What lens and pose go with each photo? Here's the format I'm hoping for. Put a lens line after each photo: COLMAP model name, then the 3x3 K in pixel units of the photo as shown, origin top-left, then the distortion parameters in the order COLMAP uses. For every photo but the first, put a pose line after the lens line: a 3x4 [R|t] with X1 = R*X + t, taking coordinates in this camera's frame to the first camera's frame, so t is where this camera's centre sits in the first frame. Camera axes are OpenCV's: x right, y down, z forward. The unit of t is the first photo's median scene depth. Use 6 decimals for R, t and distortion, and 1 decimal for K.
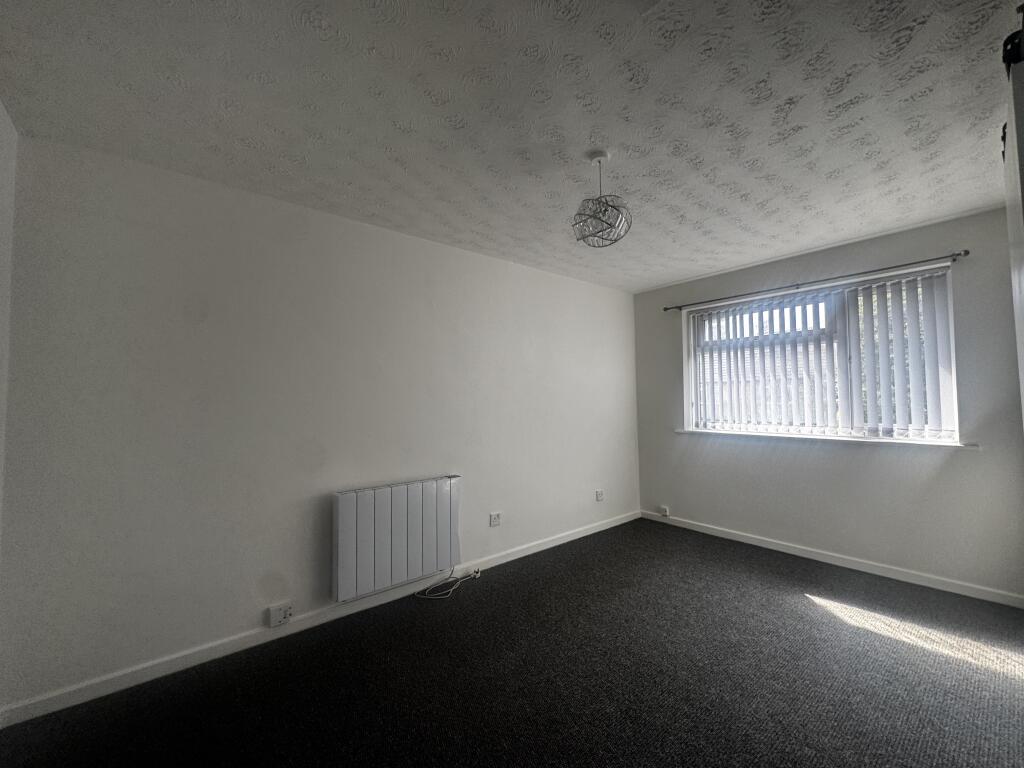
lens RADIAL K [[411.1, 0, 509.5], [0, 411.1, 383.2], [0, 0, 1]] dist [-0.001984, -0.000193]
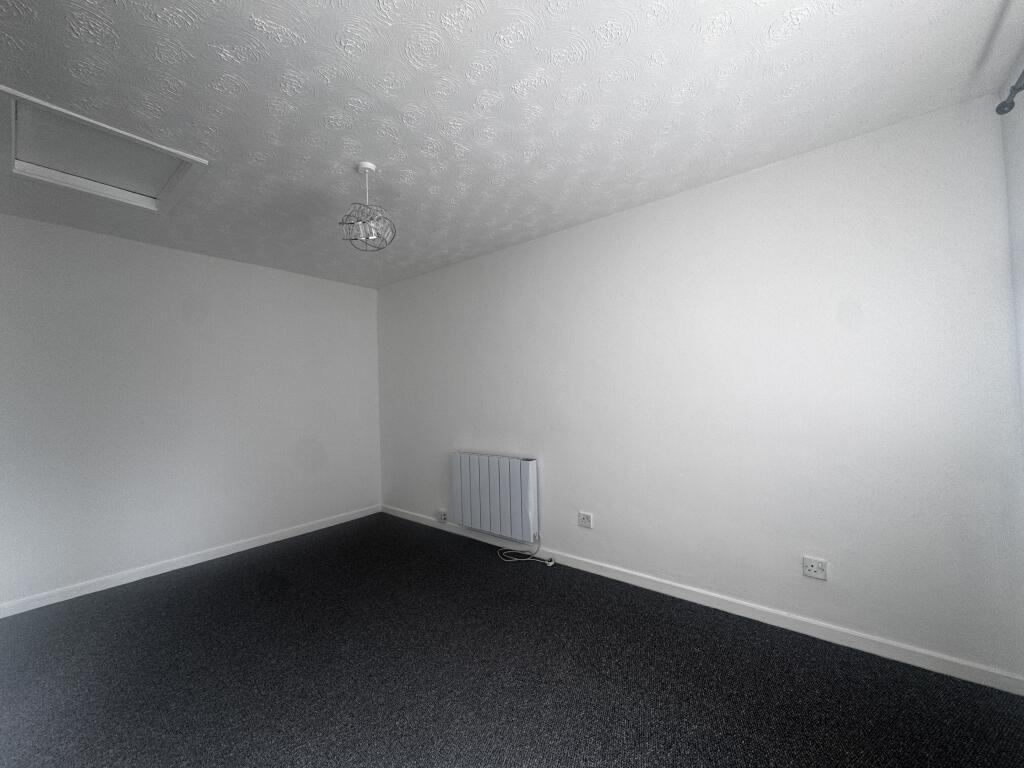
lens RADIAL K [[411.1, 0, 509.5], [0, 411.1, 383.2], [0, 0, 1]] dist [-0.001984, -0.000193]
pose [[0.211801, -0.006899, -0.977289, 0.927625], [0.055011, 0.998474, 0.004874, 0.020593], [0.975763, -0.054794, 0.211857, 0.759220]]
